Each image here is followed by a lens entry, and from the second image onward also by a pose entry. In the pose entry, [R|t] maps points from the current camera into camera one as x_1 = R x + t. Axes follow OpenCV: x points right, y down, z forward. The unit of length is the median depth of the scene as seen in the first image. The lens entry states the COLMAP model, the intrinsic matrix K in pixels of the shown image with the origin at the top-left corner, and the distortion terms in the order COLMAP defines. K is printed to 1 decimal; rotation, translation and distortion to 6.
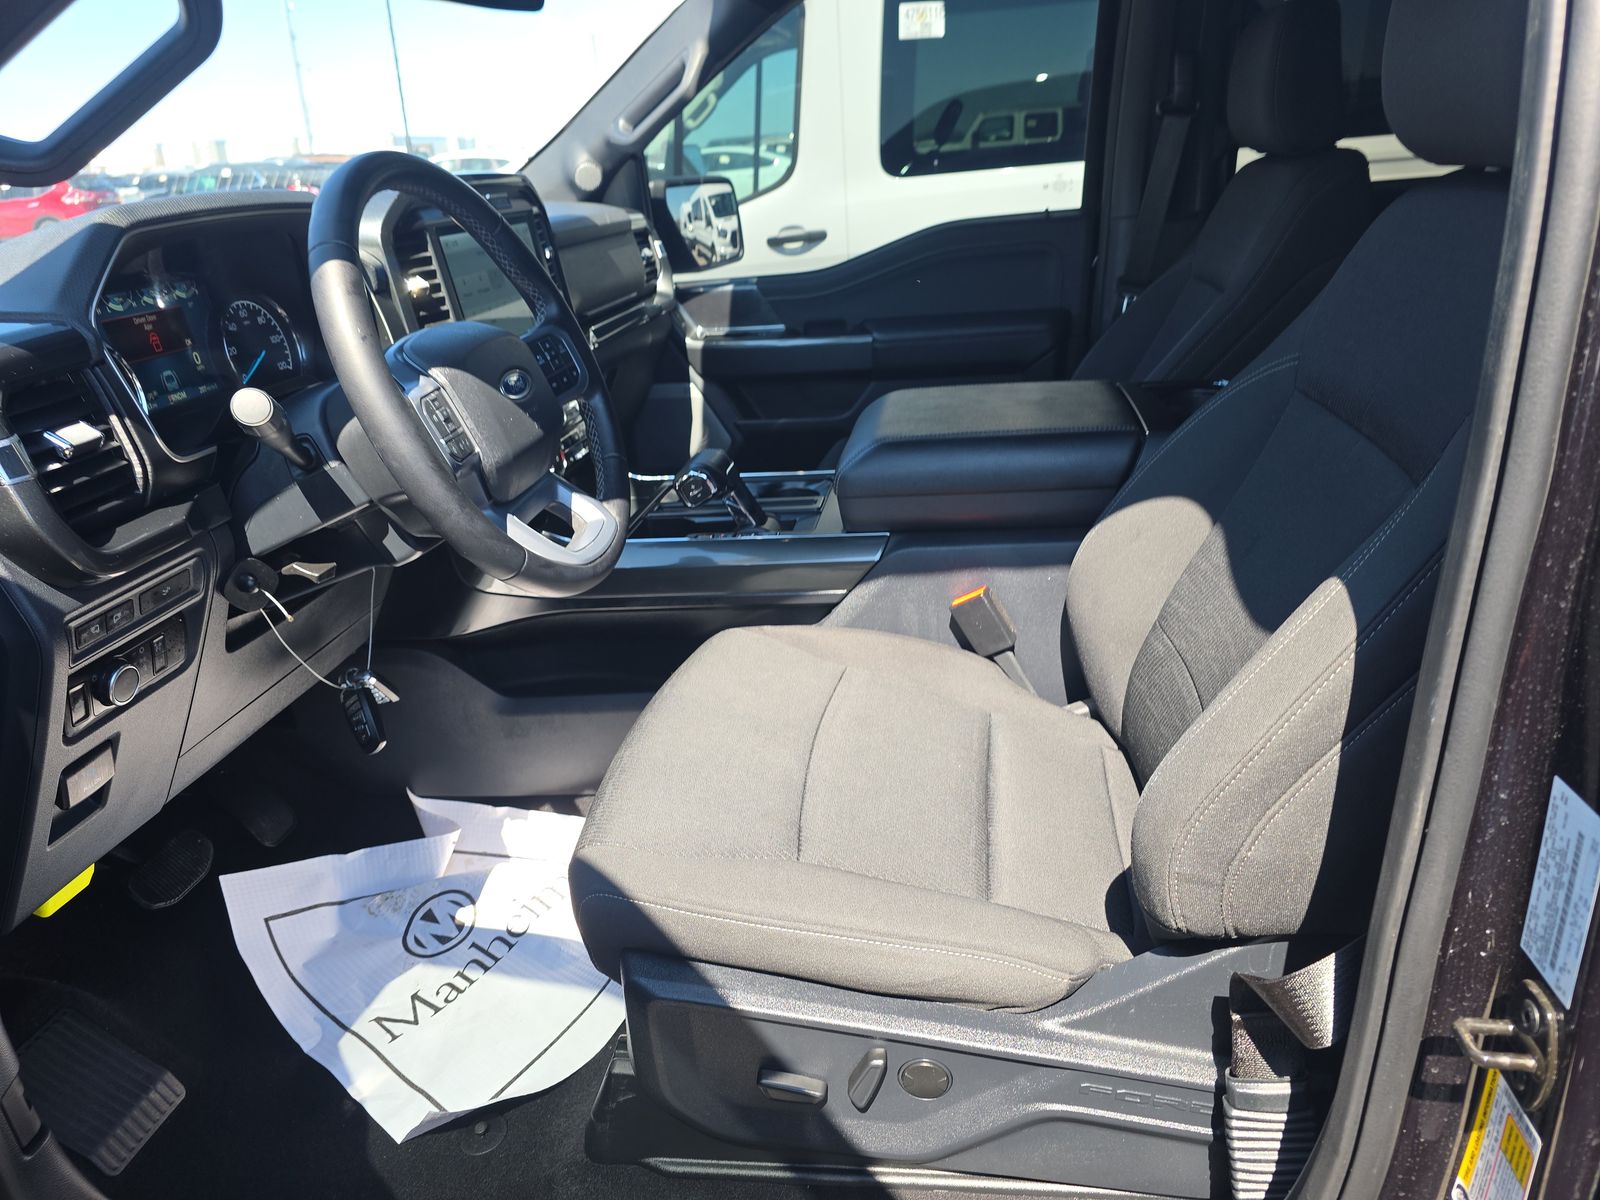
lens RADIAL K [[1075.6, 0, 800.9], [0, 1075.6, 608.4], [0, 0, 1]] dist [0.042244, -0.033855]
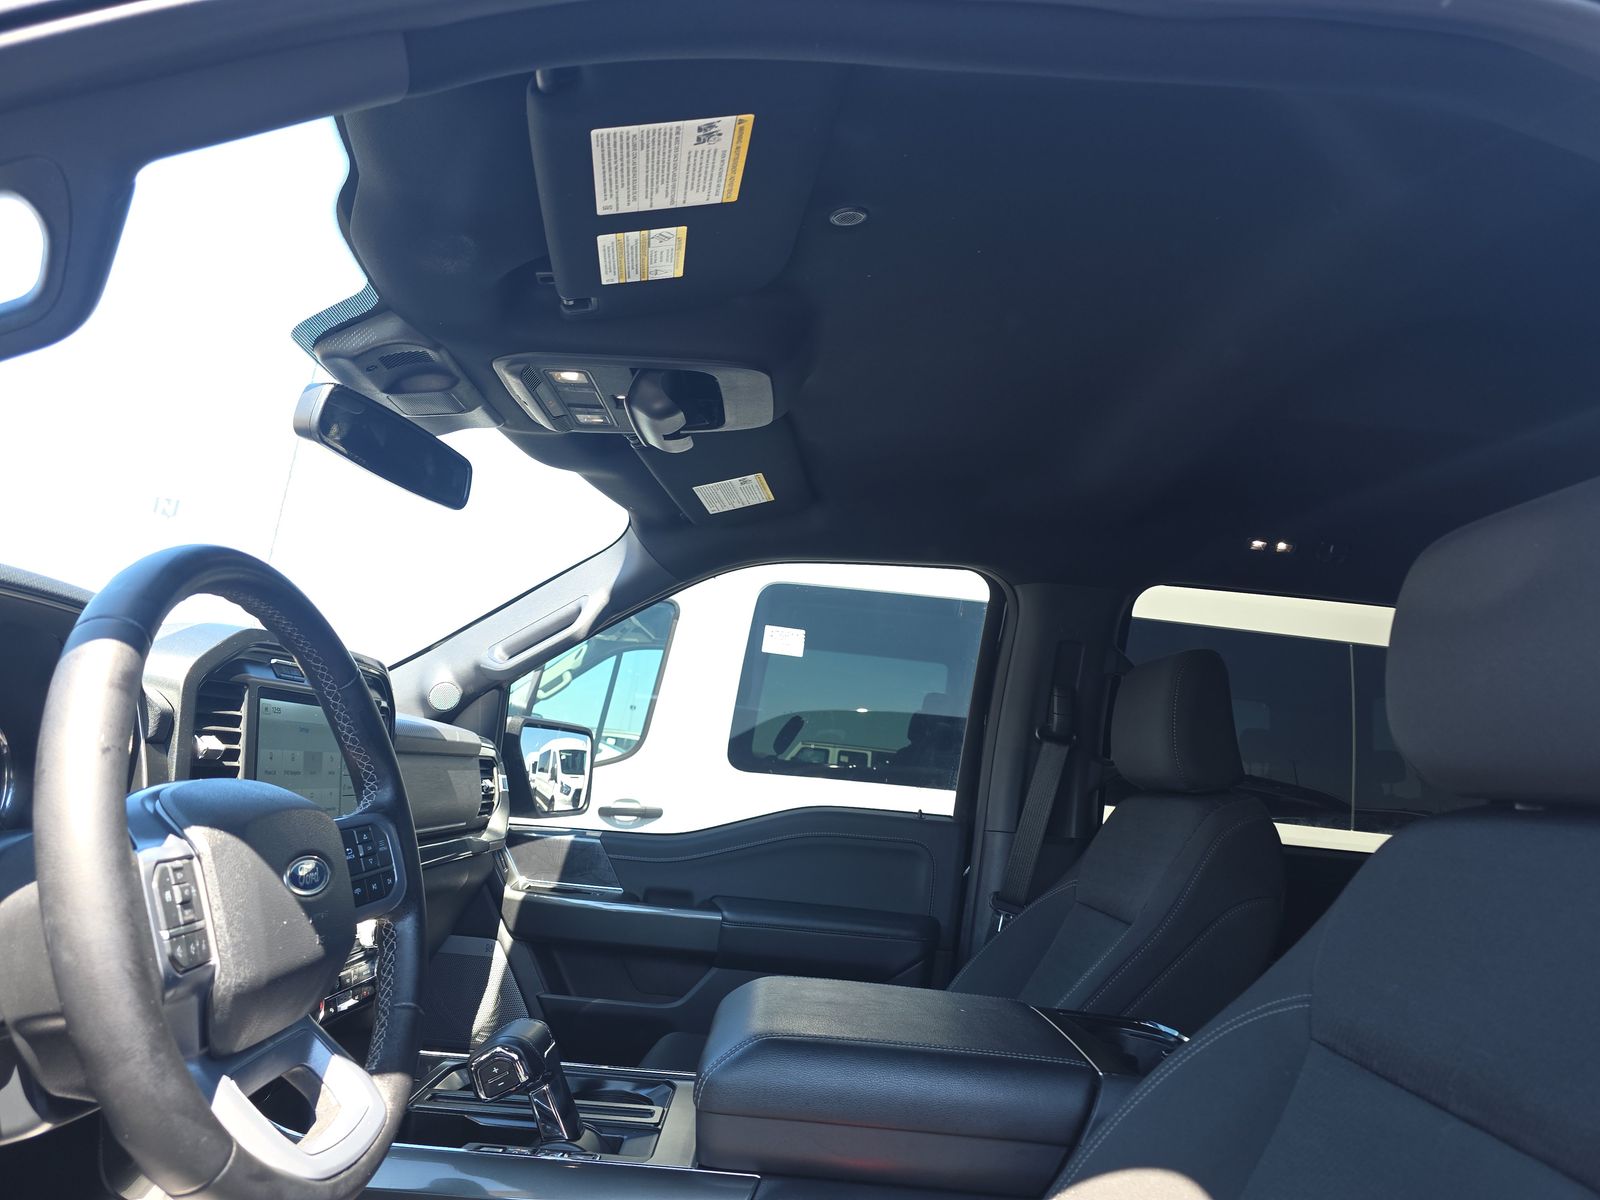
lens RADIAL K [[1075.6, 0, 806.5], [0, 1075.6, 602.1], [0, 0, 1]] dist [0.042244, -0.033855]
pose [[0.971497, 0.193294, 0.137222, -0.057188], [-0.092929, 0.843090, -0.529683, -0.010626], [-0.218075, 0.501833, 0.837022, 0.178606]]
